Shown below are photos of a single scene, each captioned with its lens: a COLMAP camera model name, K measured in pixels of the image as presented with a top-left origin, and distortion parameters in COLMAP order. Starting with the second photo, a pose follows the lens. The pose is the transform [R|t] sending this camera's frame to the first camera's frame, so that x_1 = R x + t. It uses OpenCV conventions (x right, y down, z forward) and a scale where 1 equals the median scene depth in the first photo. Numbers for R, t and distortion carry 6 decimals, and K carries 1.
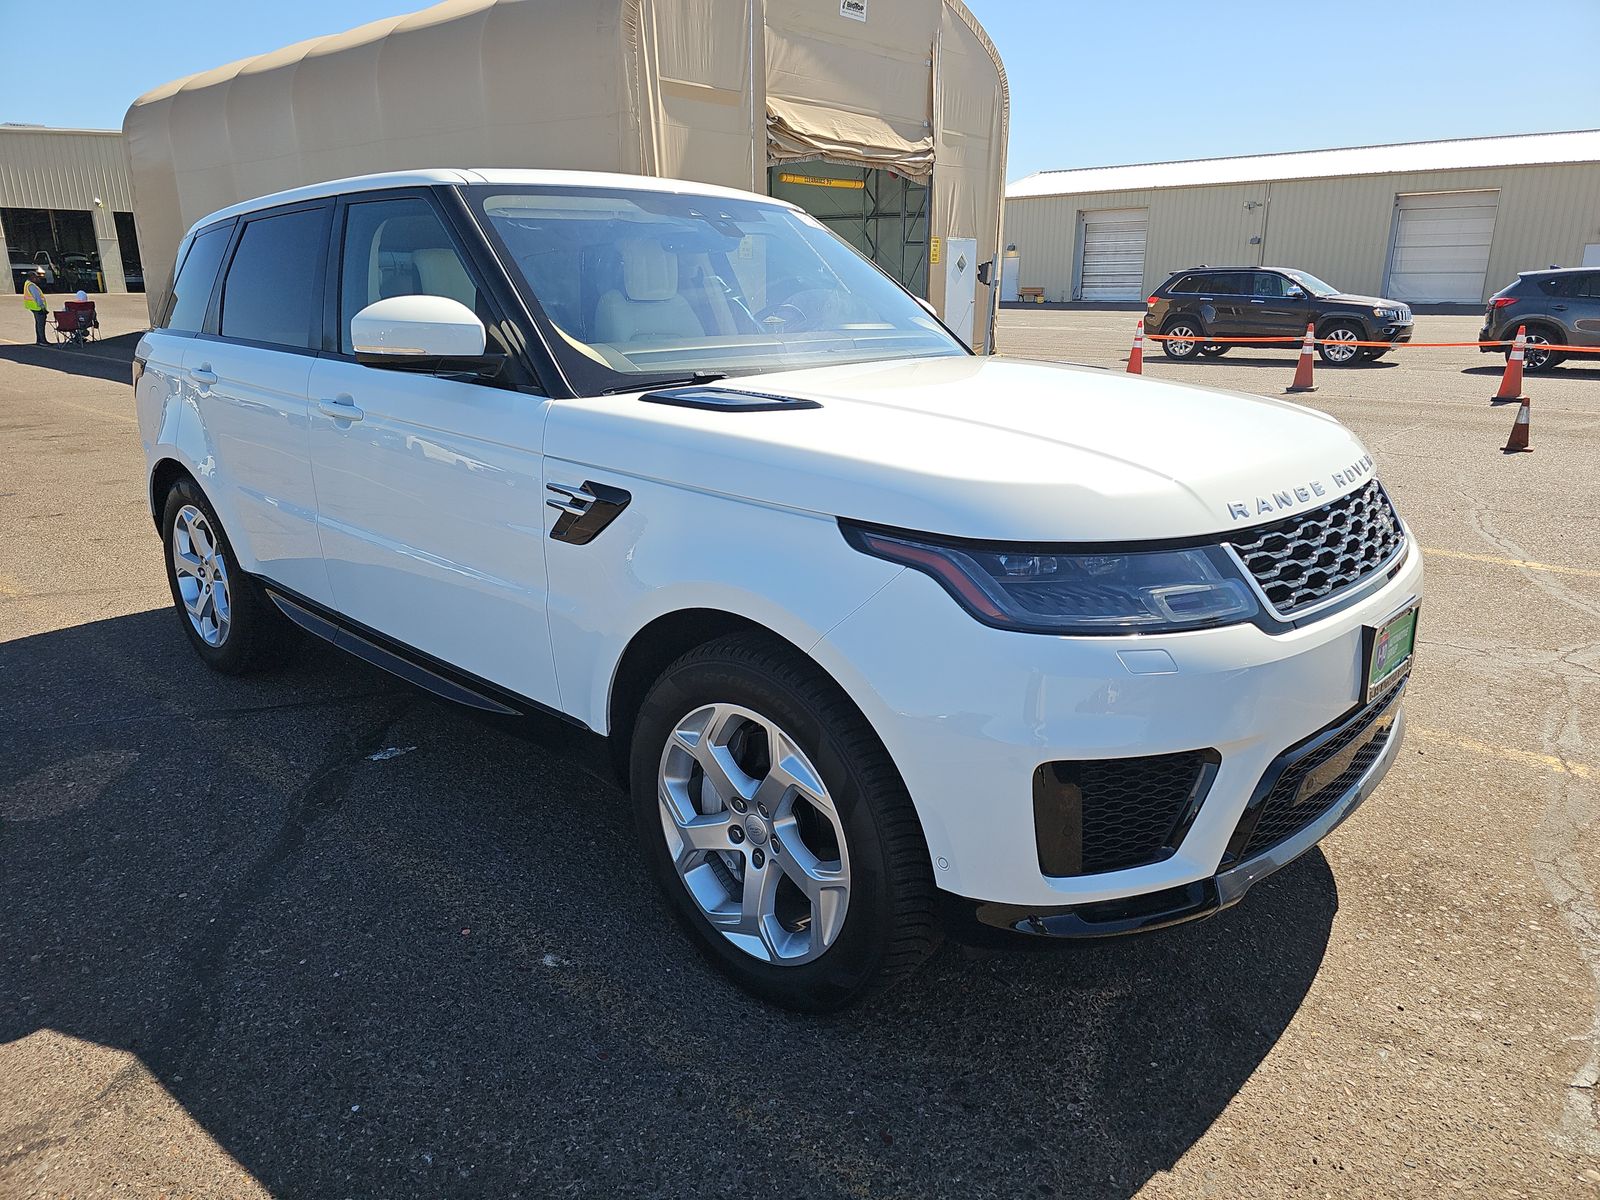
lens RADIAL K [[1086.9, 0, 806.5], [0, 1086.9, 595.1], [0, 0, 1]] dist [0.047480, -0.043640]
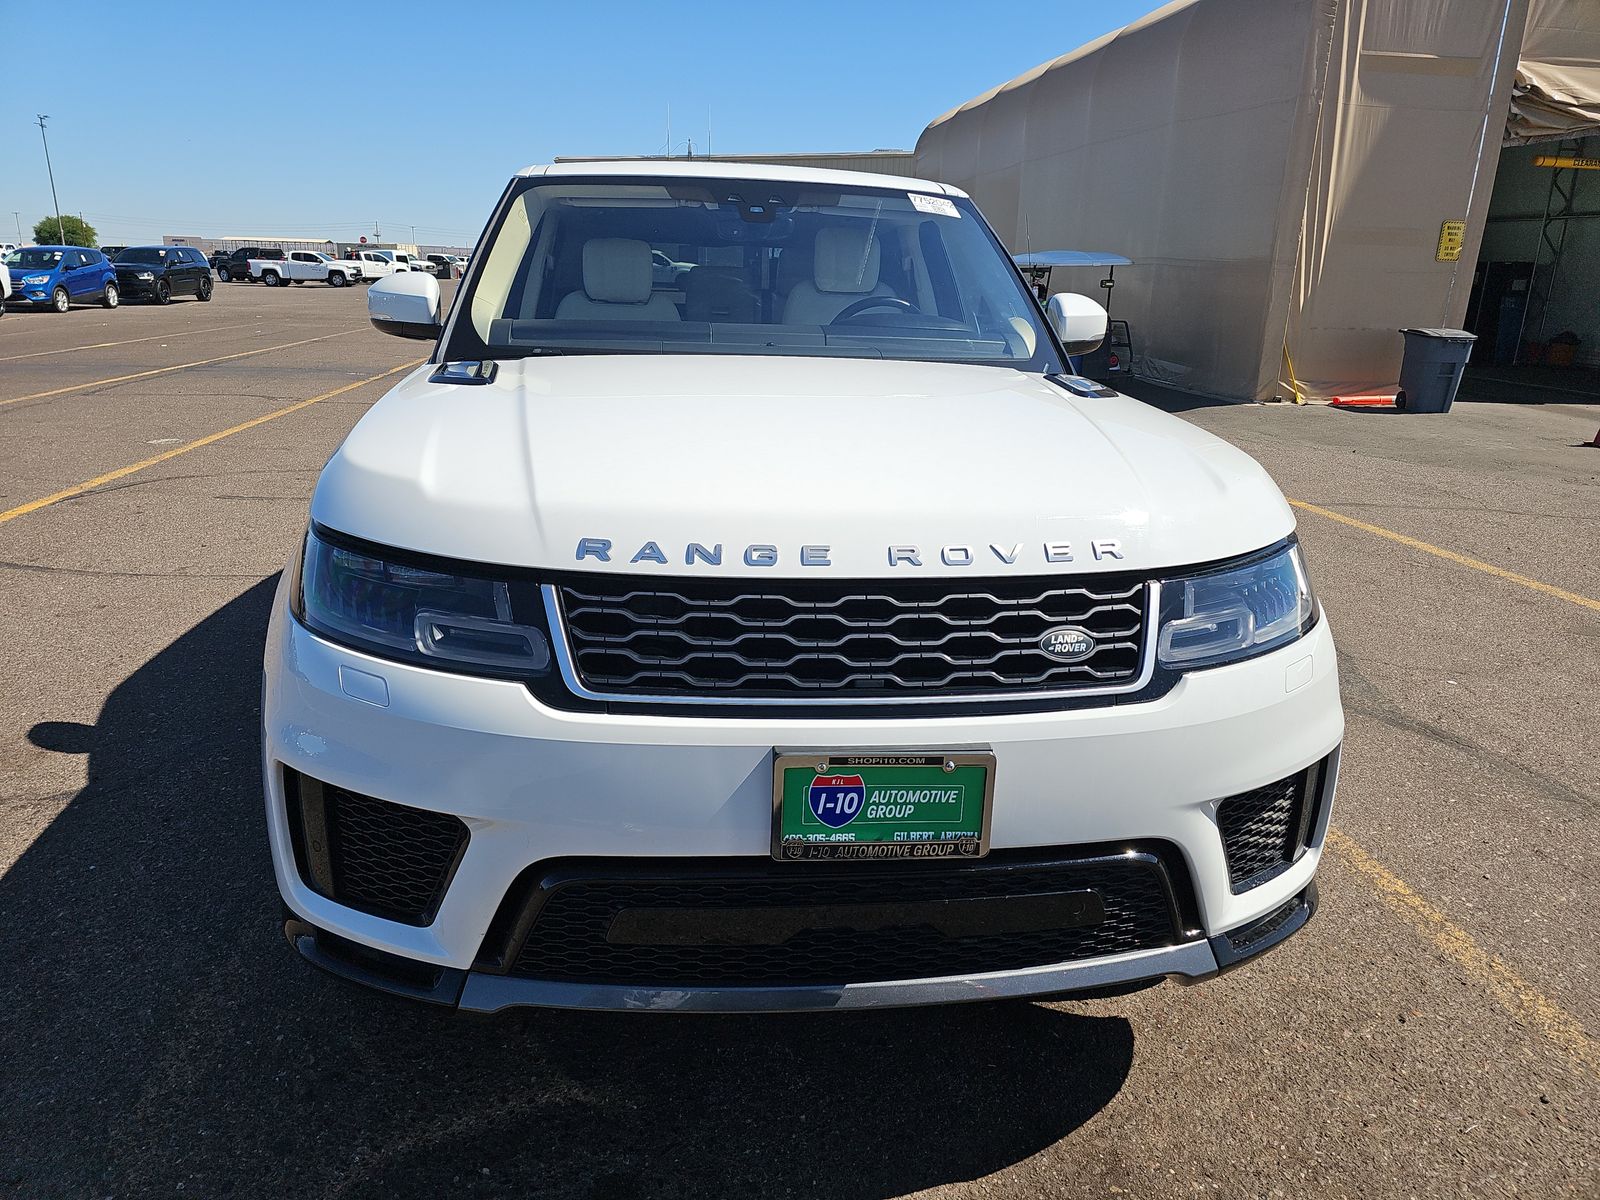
lens RADIAL K [[1086.9, 0, 799.3], [0, 1086.9, 606.1], [0, 0, 1]] dist [0.047480, -0.043640]
pose [[0.744282, 0.210929, -0.633682, 0.165635], [-0.208868, 0.974737, 0.079131, -0.021457], [0.634364, 0.073460, 0.769536, 0.079633]]
